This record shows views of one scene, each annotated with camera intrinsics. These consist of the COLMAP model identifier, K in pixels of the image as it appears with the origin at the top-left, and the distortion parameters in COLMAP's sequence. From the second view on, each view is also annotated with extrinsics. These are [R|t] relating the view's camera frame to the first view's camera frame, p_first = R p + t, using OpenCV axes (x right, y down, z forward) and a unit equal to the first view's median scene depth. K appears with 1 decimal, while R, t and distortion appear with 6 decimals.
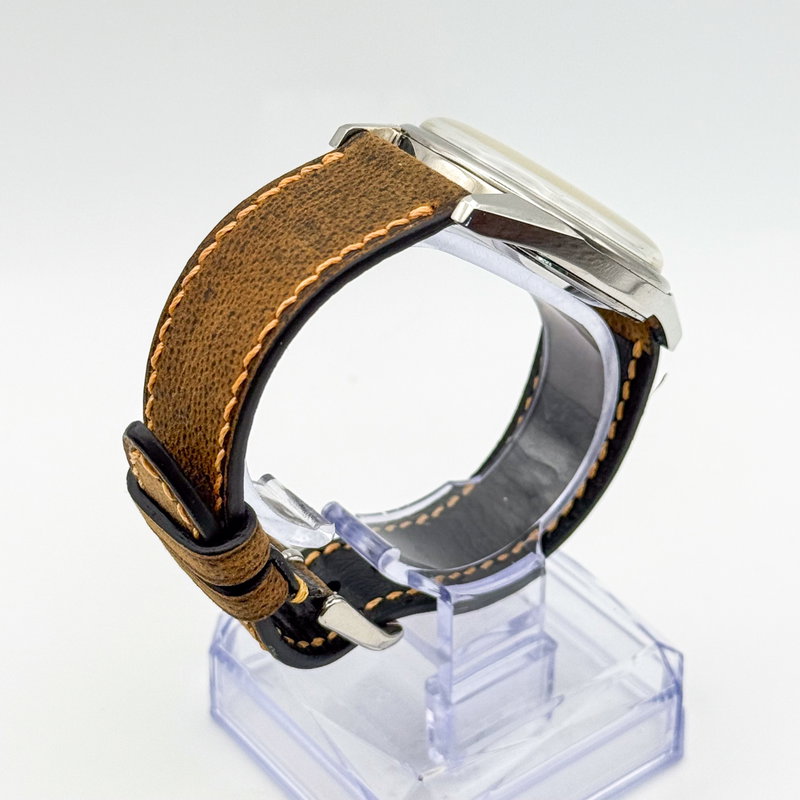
lens RADIAL K [[2235.4, 0, 400.5], [0, 2235.4, 400.1], [0, 0, 1]] dist [0.061243, 0.000000]
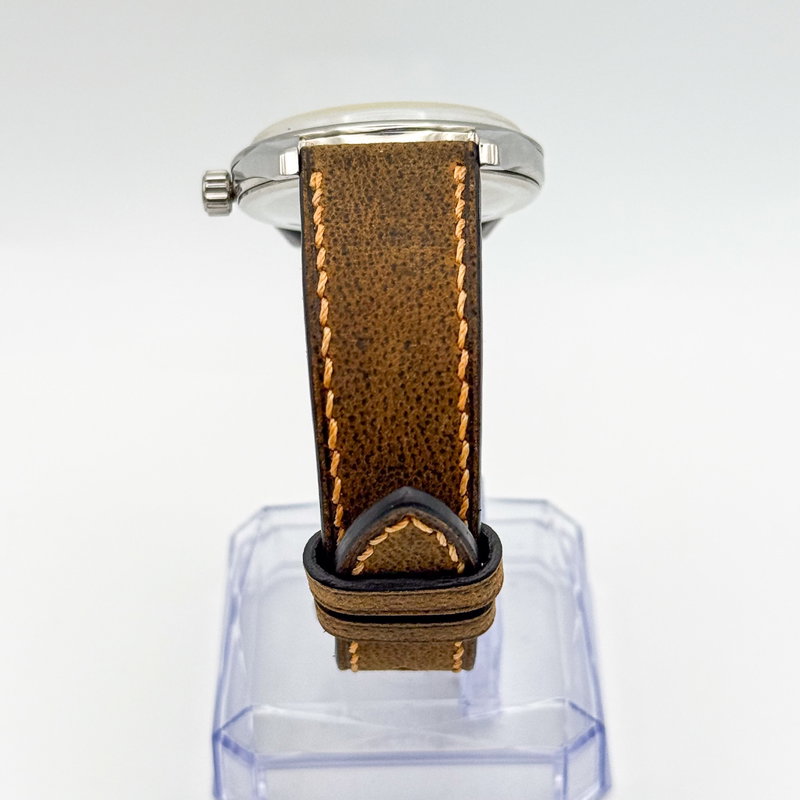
lens RADIAL K [[2235.4, 0, 399.9], [0, 2235.4, 400.1], [0, 0, 1]] dist [0.061243, 0.000000]
pose [[0.608623, -0.481497, 0.630665, -0.688615], [0.485948, 0.854520, 0.183441, -0.193938], [-0.627242, 0.194824, 0.754063, 0.280269]]
